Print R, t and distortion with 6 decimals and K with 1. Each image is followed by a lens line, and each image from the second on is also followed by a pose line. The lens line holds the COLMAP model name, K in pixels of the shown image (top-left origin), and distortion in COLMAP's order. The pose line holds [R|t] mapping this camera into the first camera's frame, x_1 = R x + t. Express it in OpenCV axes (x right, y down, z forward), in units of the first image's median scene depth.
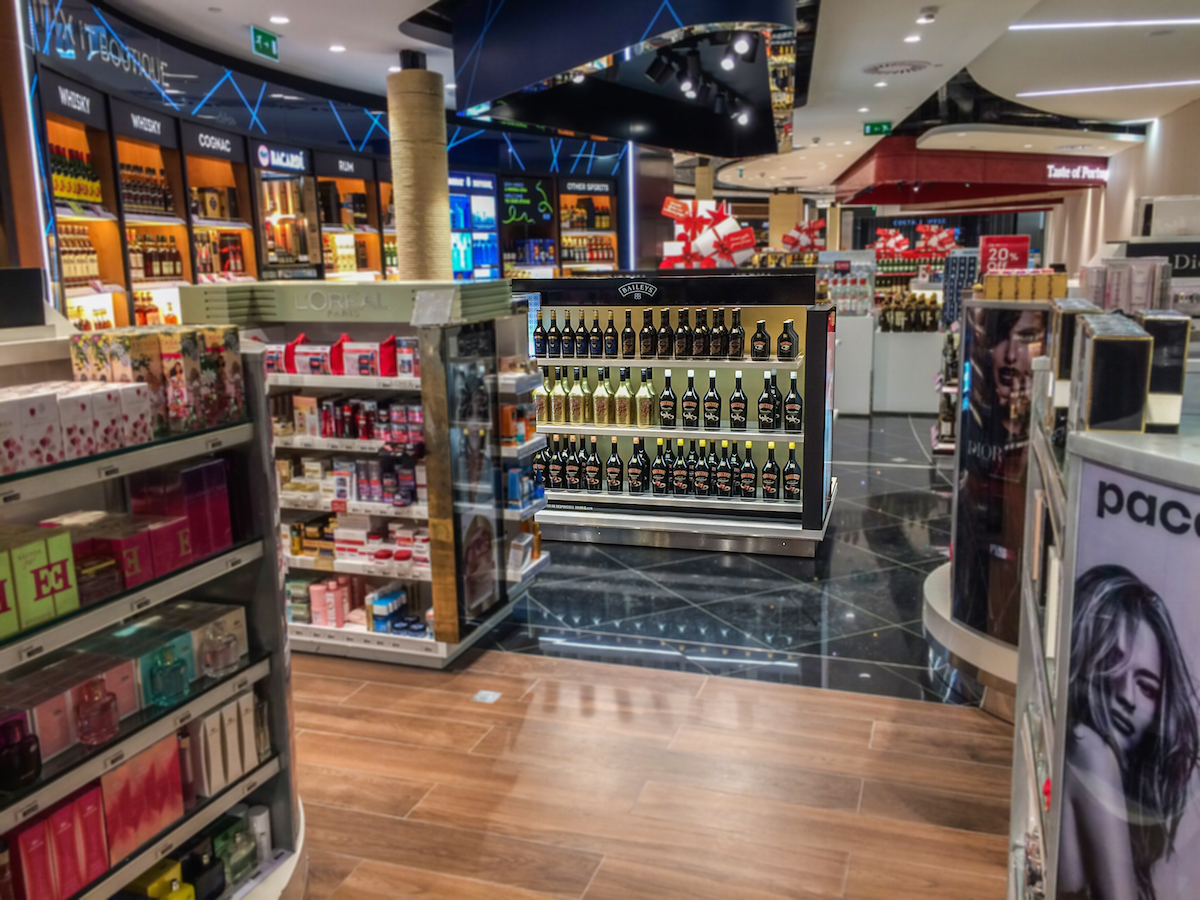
lens RADIAL K [[1015.5, 0, 605.4], [0, 1015.5, 451.6], [0, 0, 1]] dist [0.065273, -0.047259]
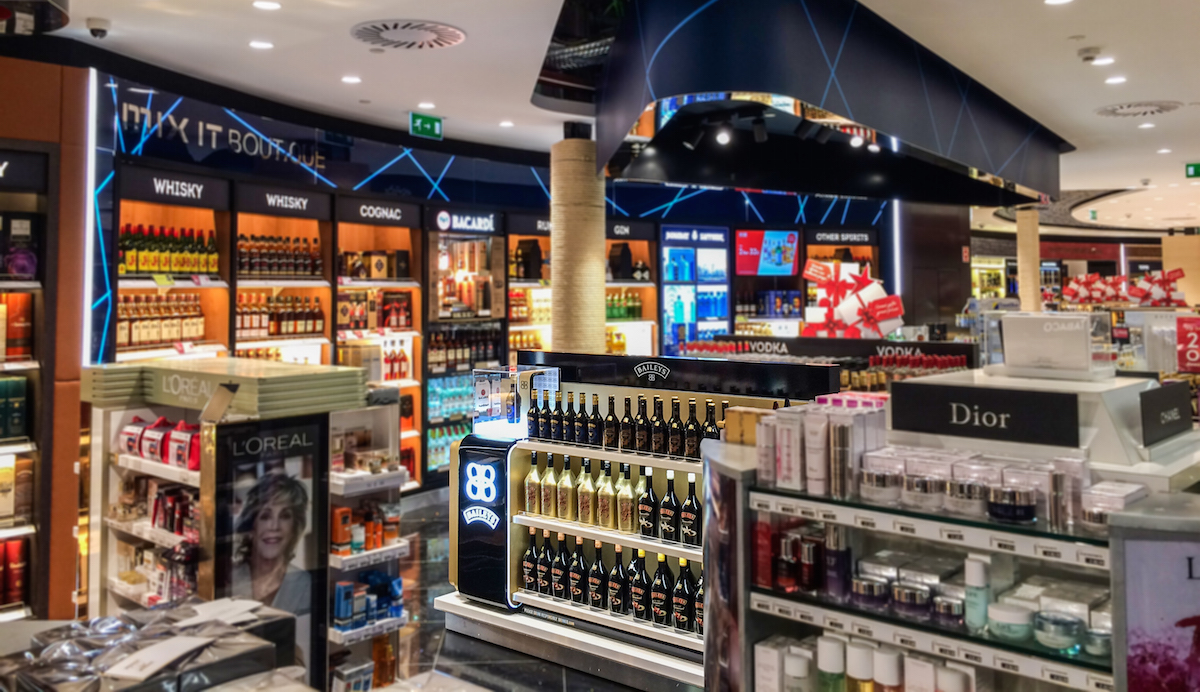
lens RADIAL K [[1023.7, 0, 605.9], [0, 1023.7, 241.7], [0, 0, 1]] dist [0.057812, -0.010316]
pose [[0.921343, -0.001542, -0.388747, 0.250590], [-0.089203, 0.972471, -0.215272, -0.051979], [0.378378, 0.233017, 0.895842, 0.109877]]
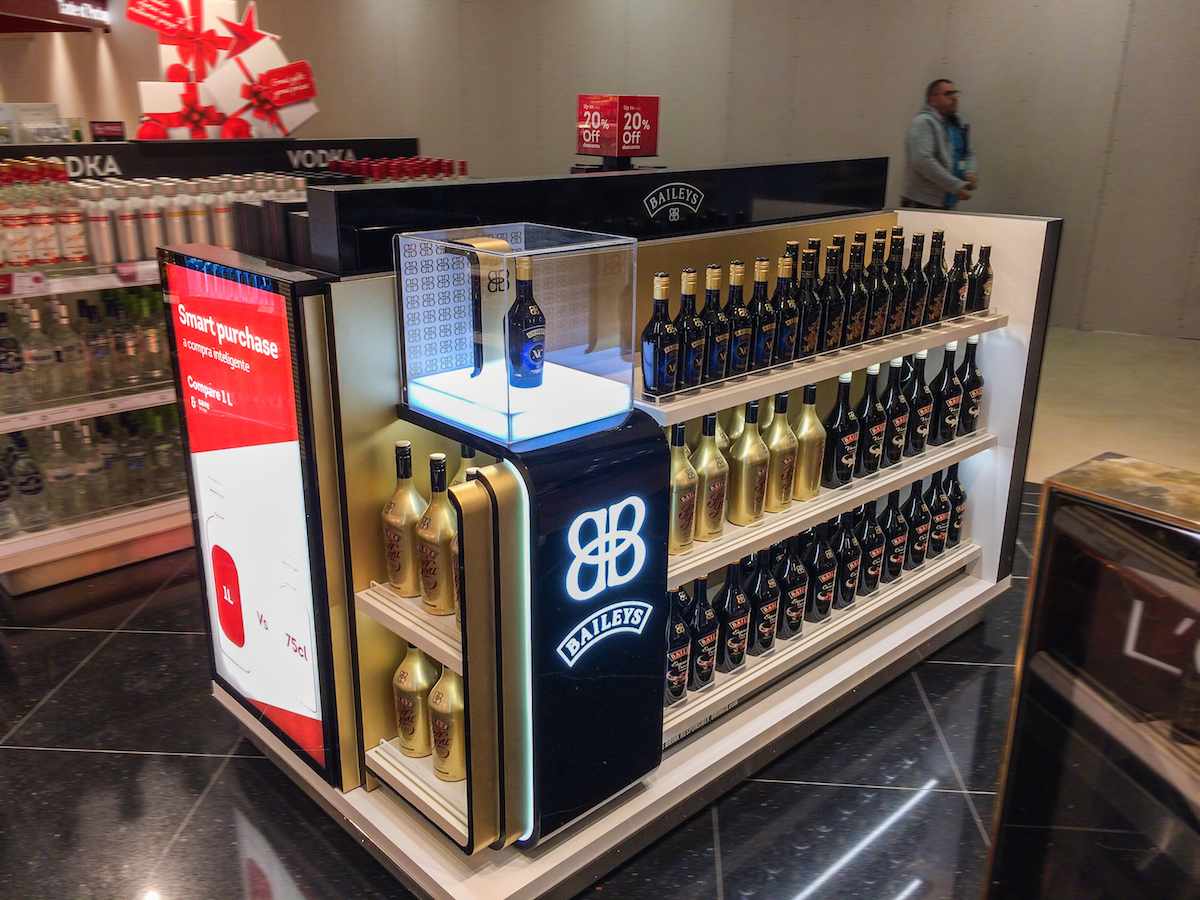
lens RADIAL K [[1023.5, 0, 592.6], [0, 1023.5, 454.7], [0, 0, 1]] dist [0.059253, -0.067487]
pose [[0.513924, -0.258783, 0.817872, -0.274486], [0.150481, 0.965825, 0.211039, -0.110281], [-0.844534, 0.014616, 0.535302, 0.576614]]
